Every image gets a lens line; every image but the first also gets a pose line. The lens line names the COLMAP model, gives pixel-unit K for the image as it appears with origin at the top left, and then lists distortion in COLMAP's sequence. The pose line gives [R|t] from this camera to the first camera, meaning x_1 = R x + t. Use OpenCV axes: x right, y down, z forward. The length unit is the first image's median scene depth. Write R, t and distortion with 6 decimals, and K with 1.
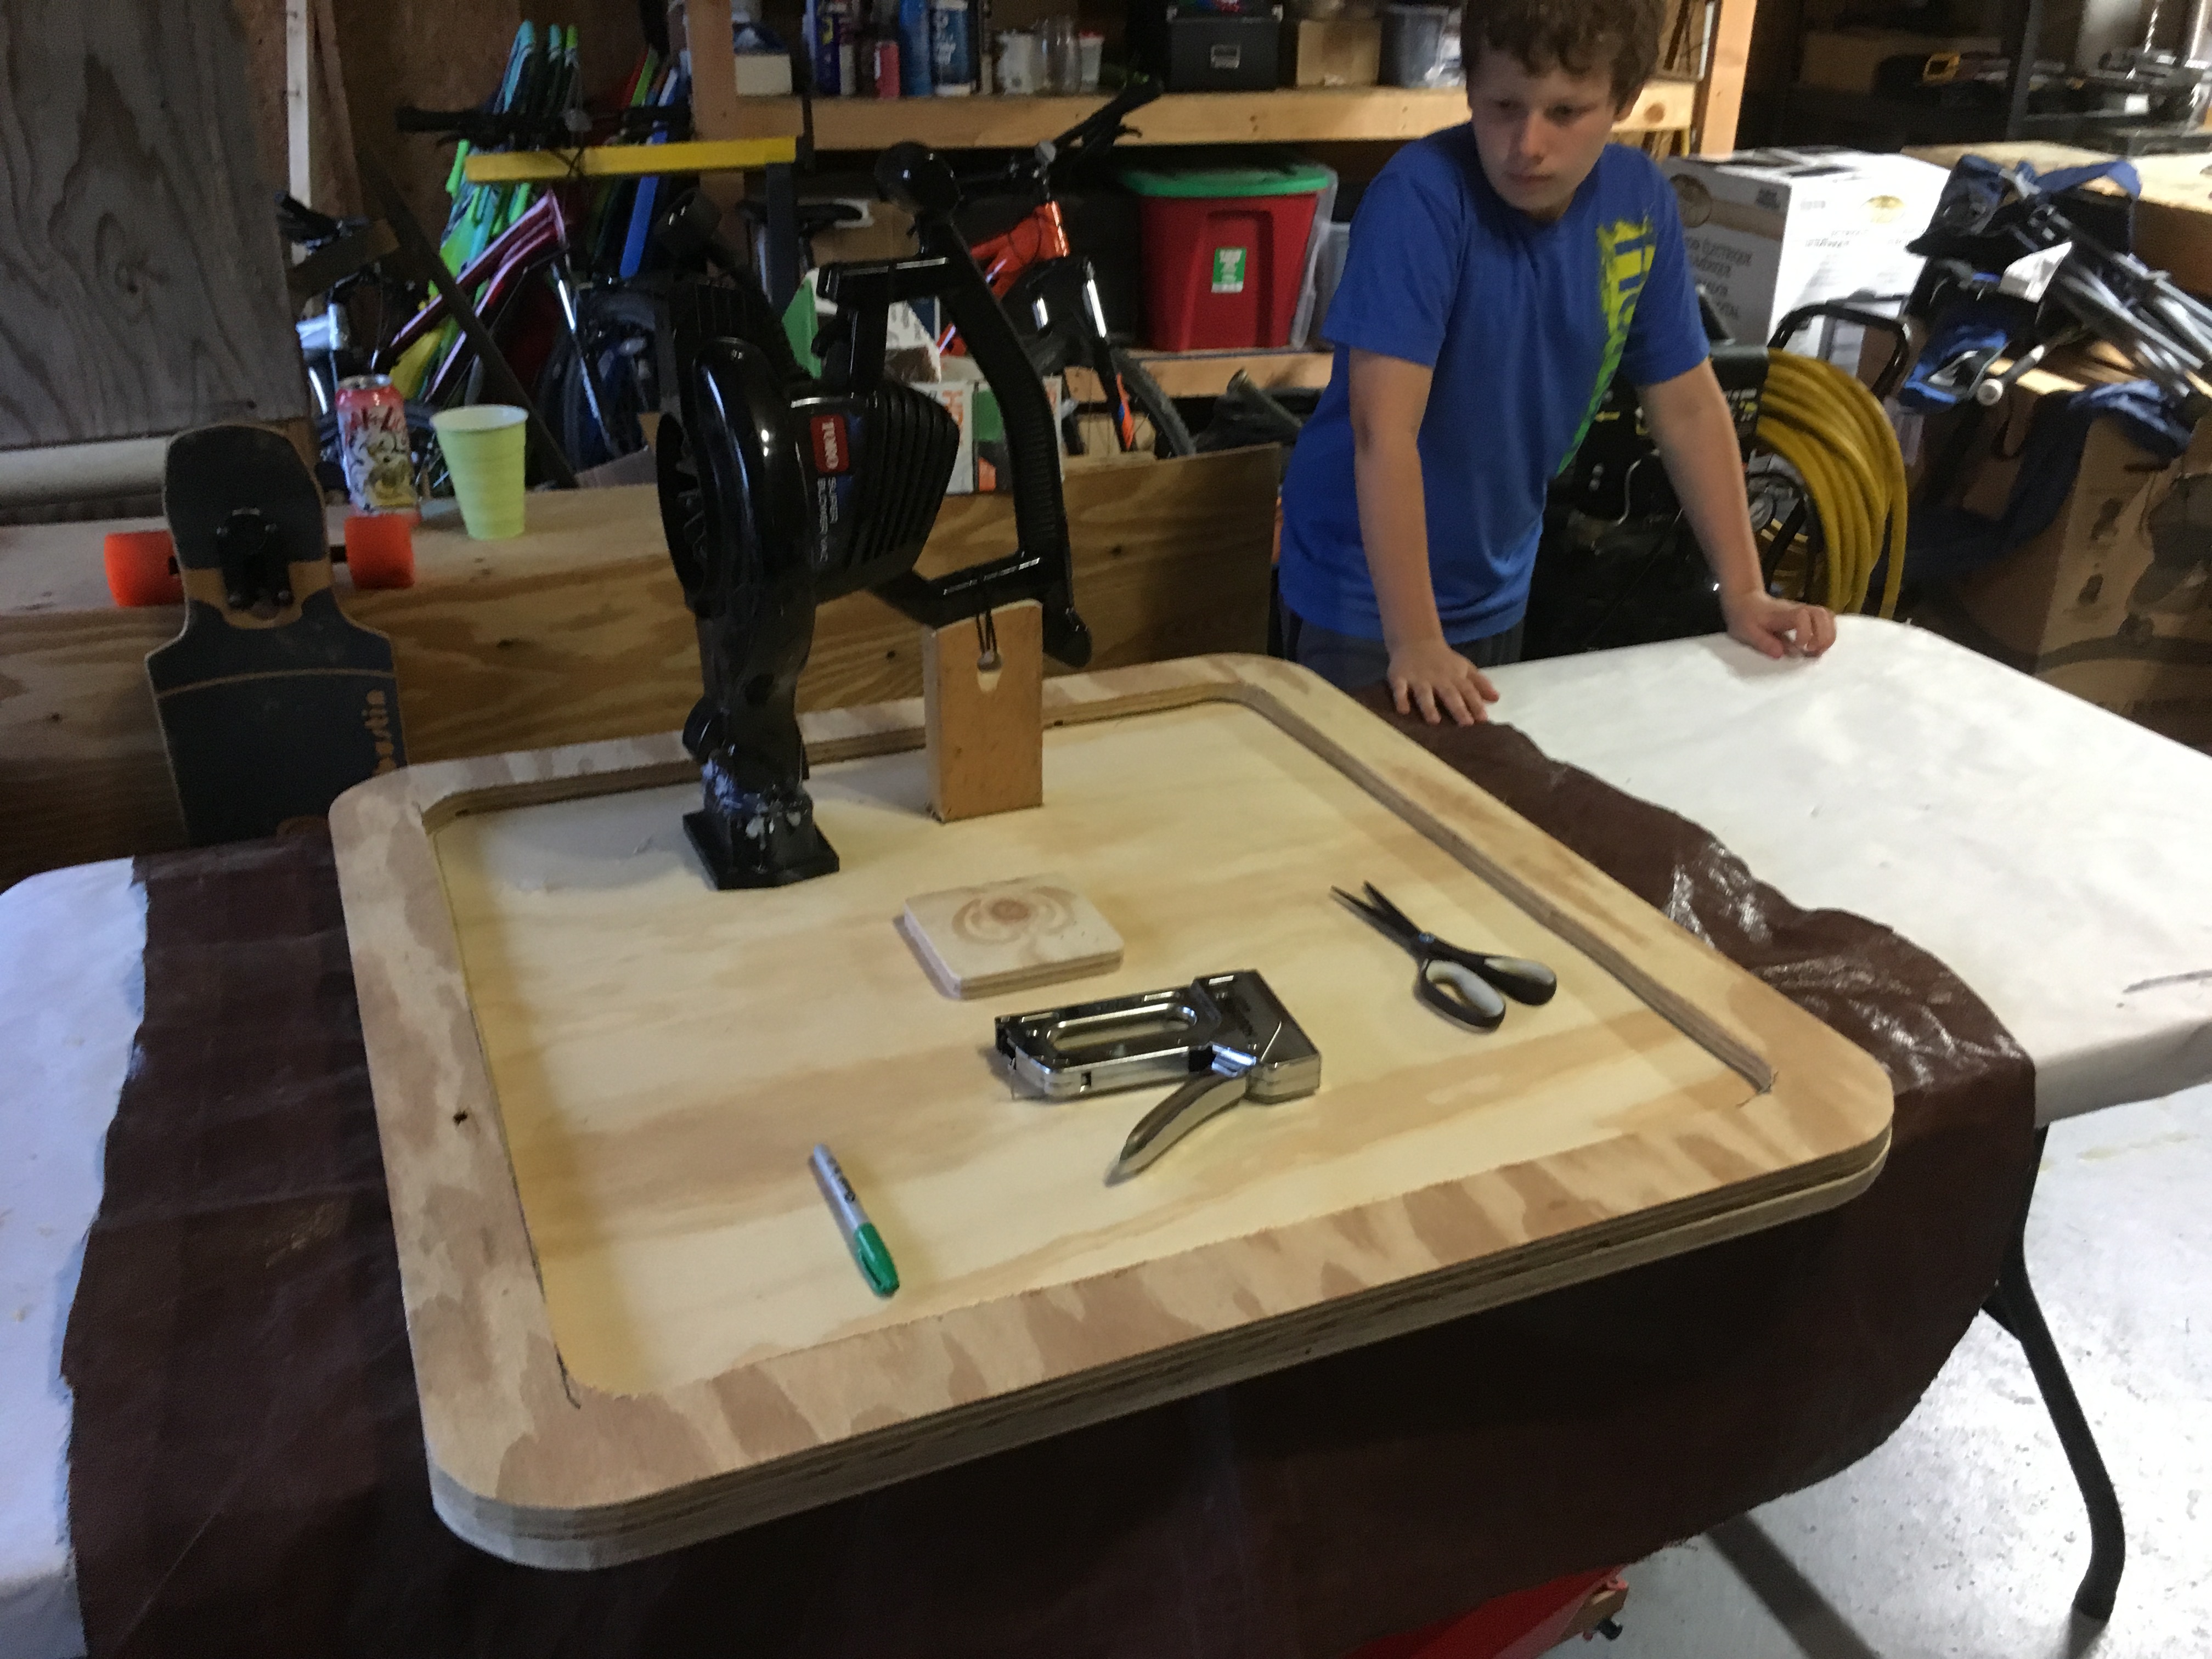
lens RADIAL K [[1894.9, 0, 1106.0], [0, 1894.9, 829.5], [0, 0, 1]] dist [0.092770, -0.133970]
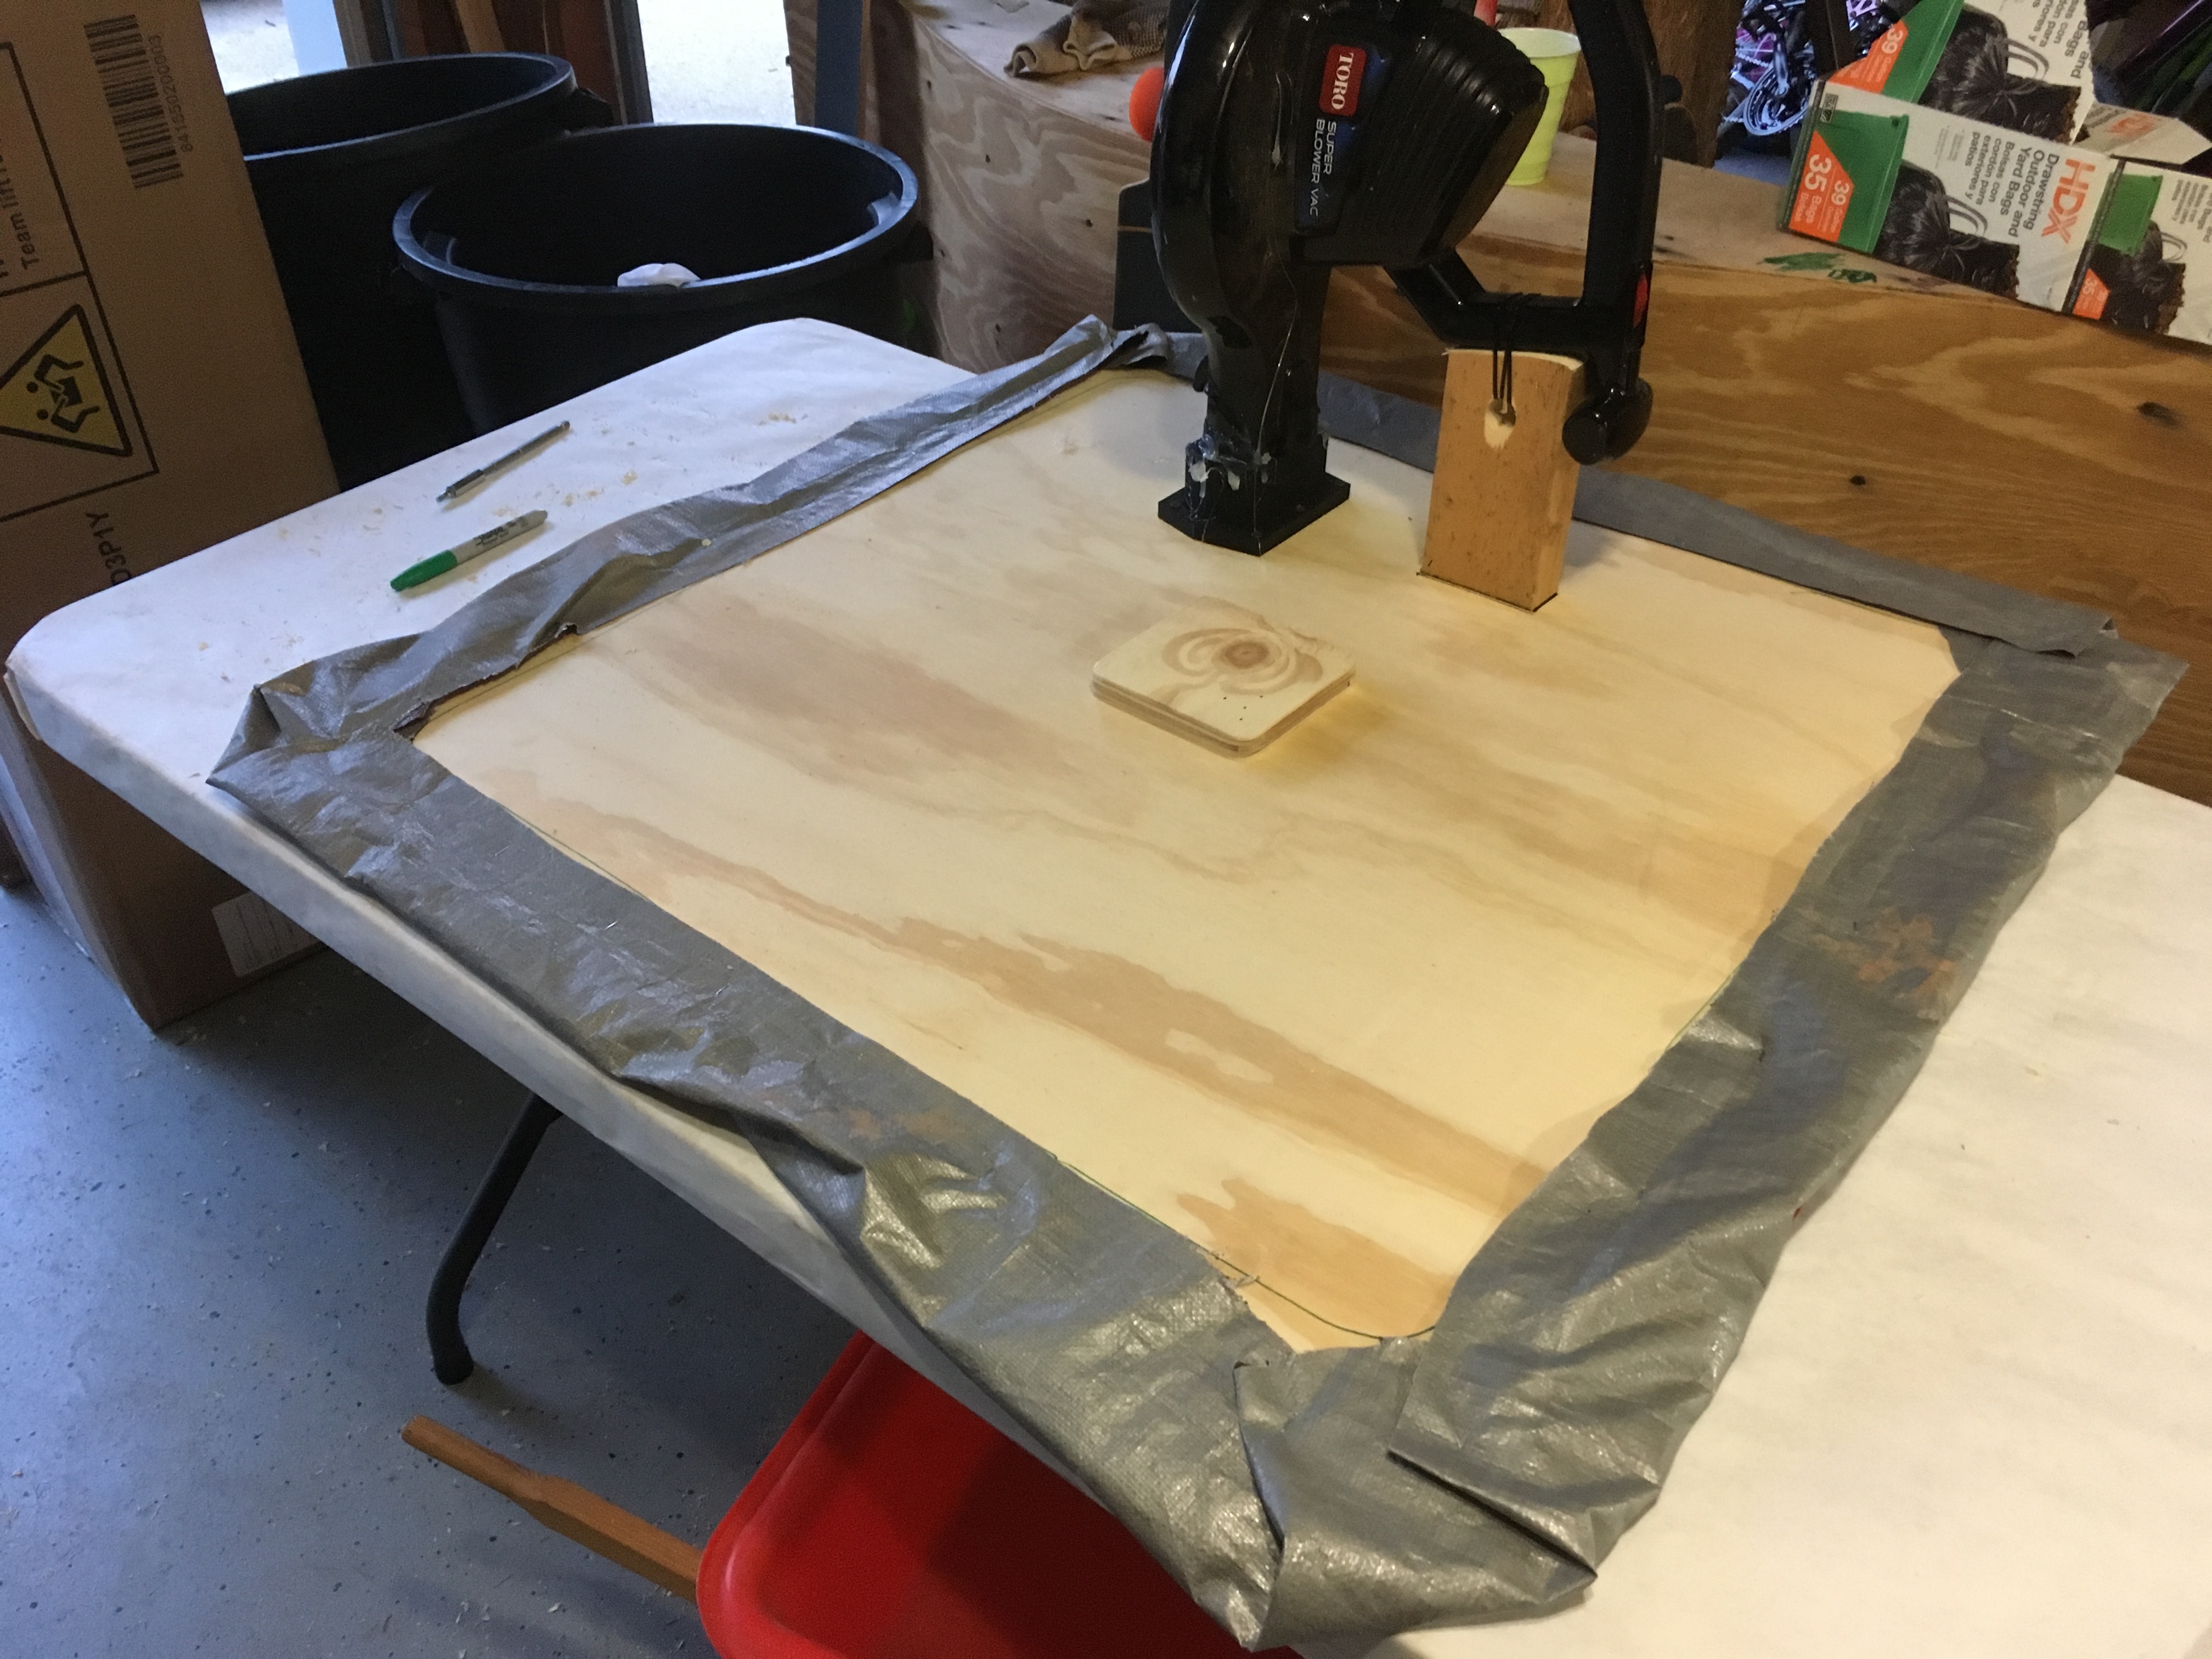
lens RADIAL K [[1894.9, 0, 1106.0], [0, 1894.9, 829.5], [0, 0, 1]] dist [0.092770, -0.133970]
pose [[0.488752, 0.518514, -0.701616, 0.235914], [-0.379198, 0.850535, 0.364416, -0.092367], [0.785703, 0.087942, 0.612320, 0.197846]]
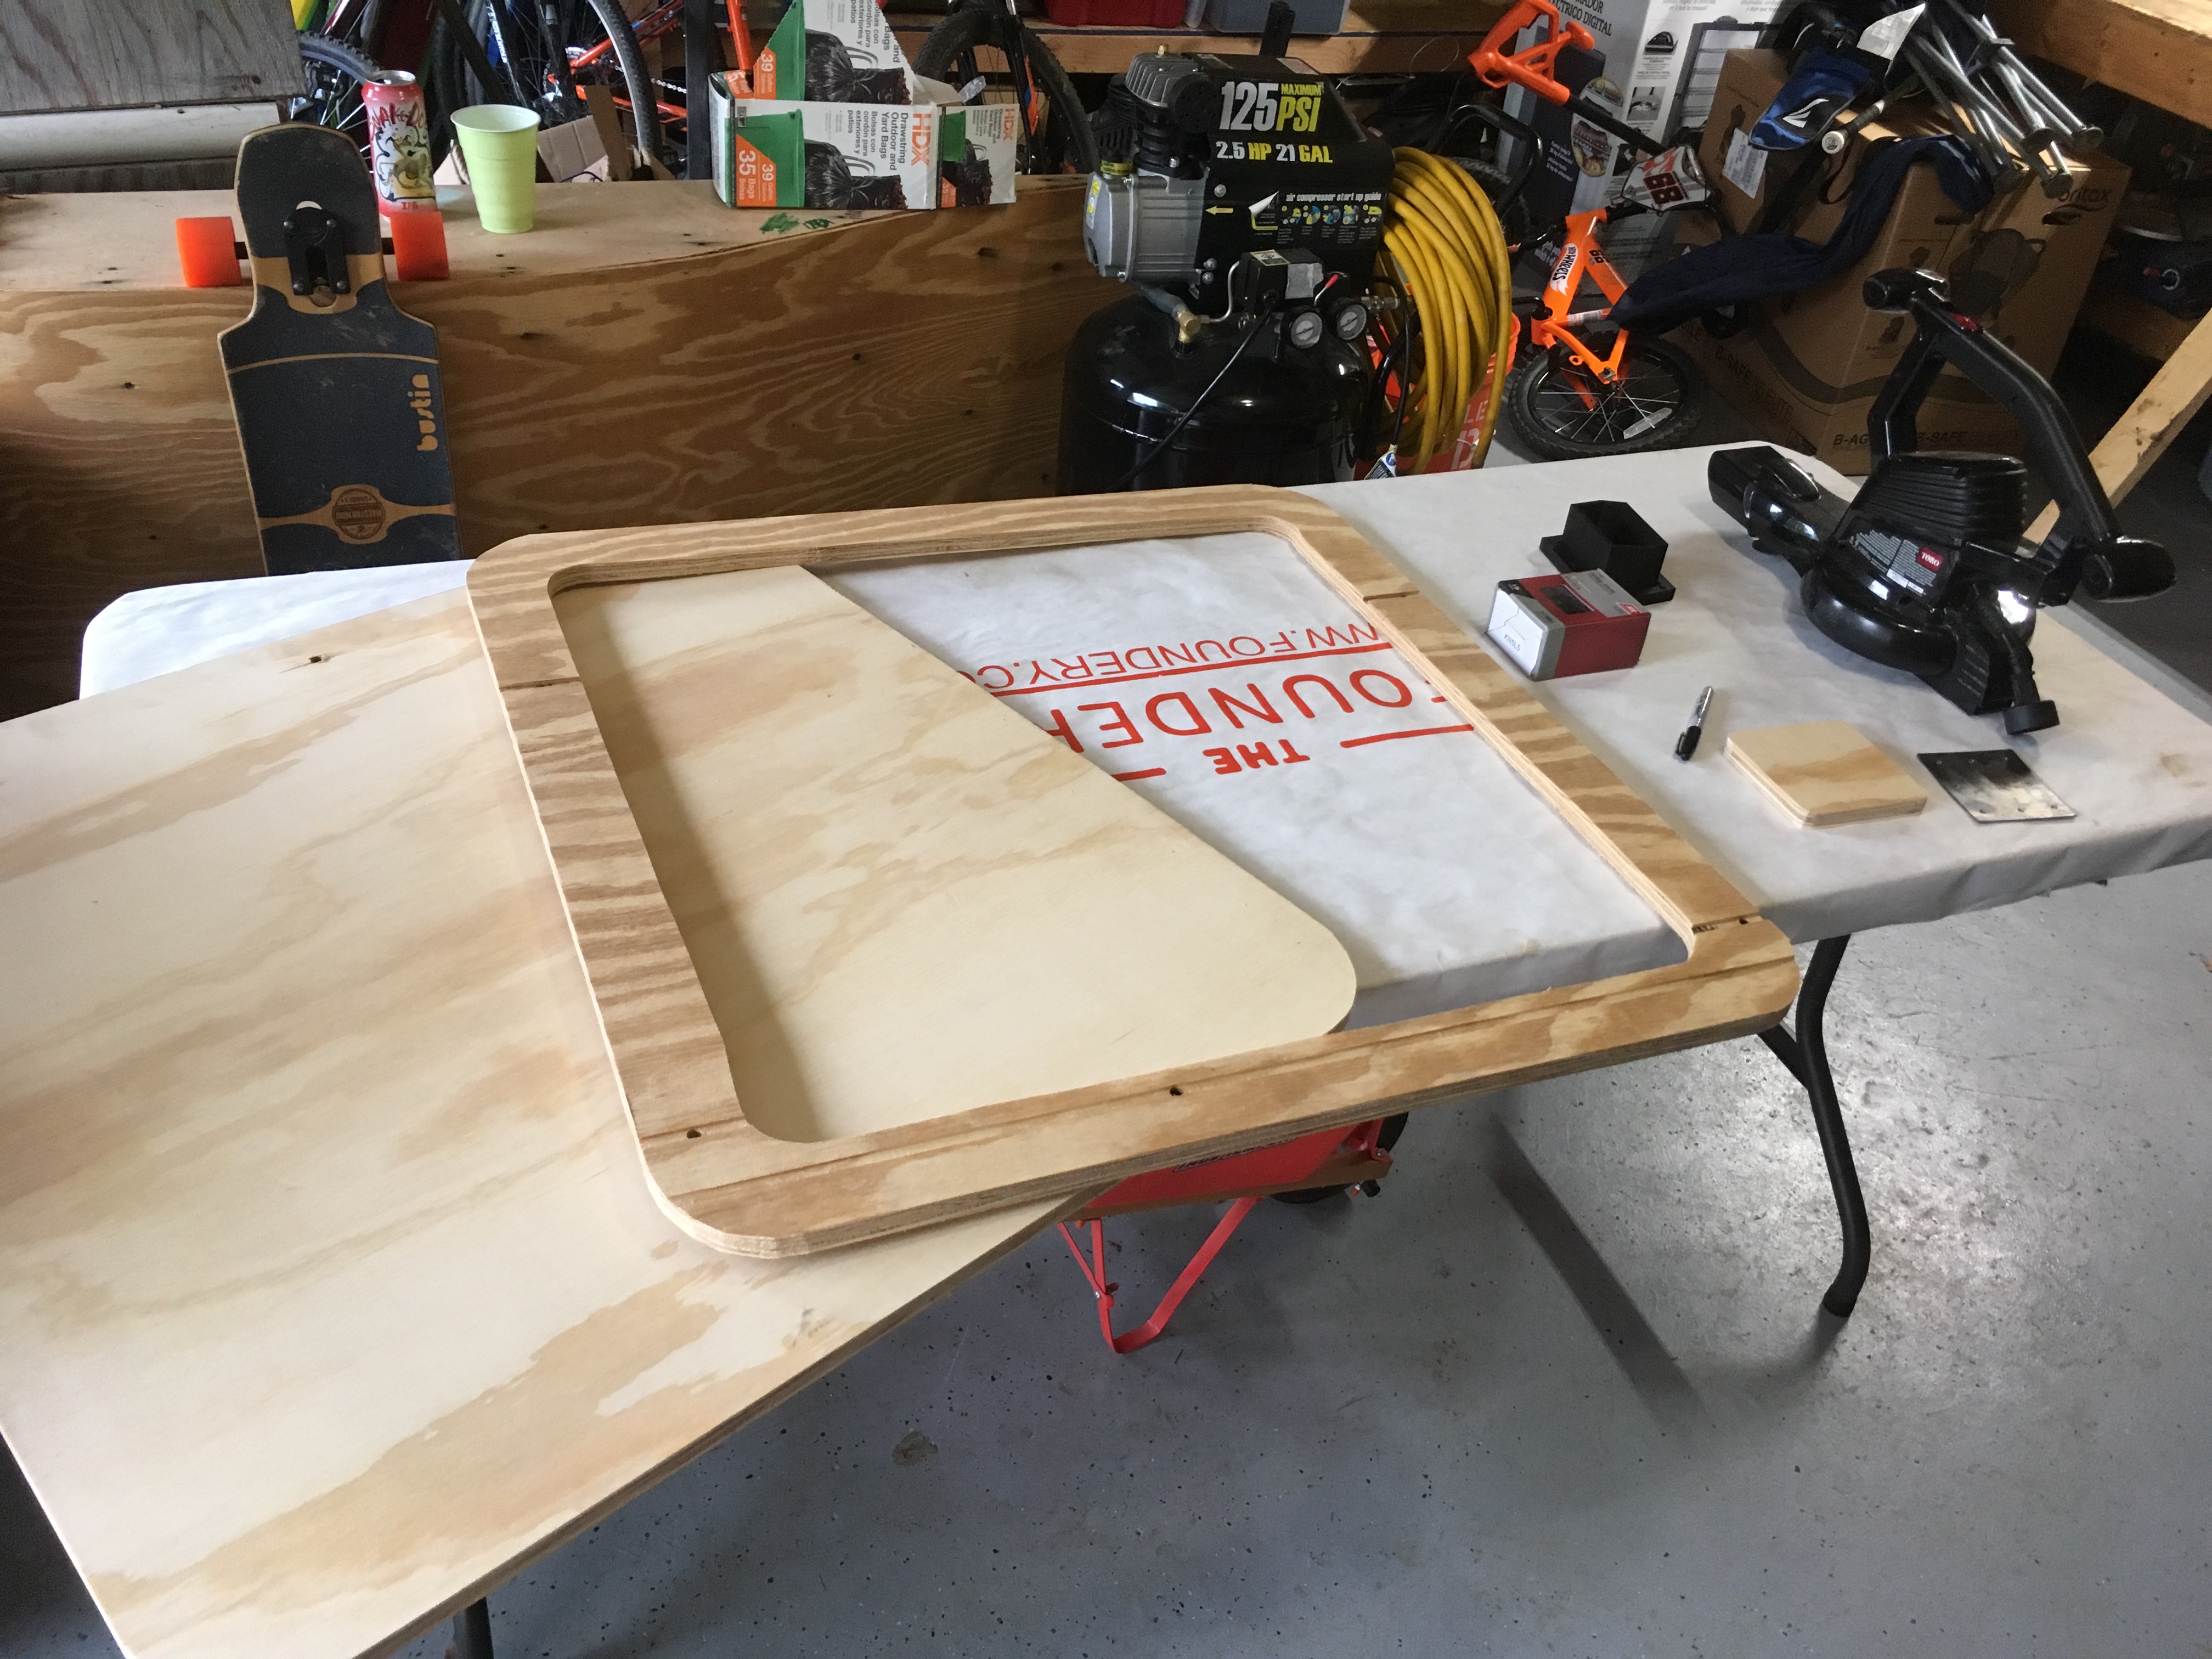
lens RADIAL K [[1894.9, 0, 1106.0], [0, 1894.9, 829.5], [0, 0, 1]] dist [0.092770, -0.133970]
pose [[0.994666, 0.030321, 0.098595, -0.046067], [-0.047548, 0.982994, 0.177377, -0.016137], [-0.091540, -0.181119, 0.979192, -0.108143]]
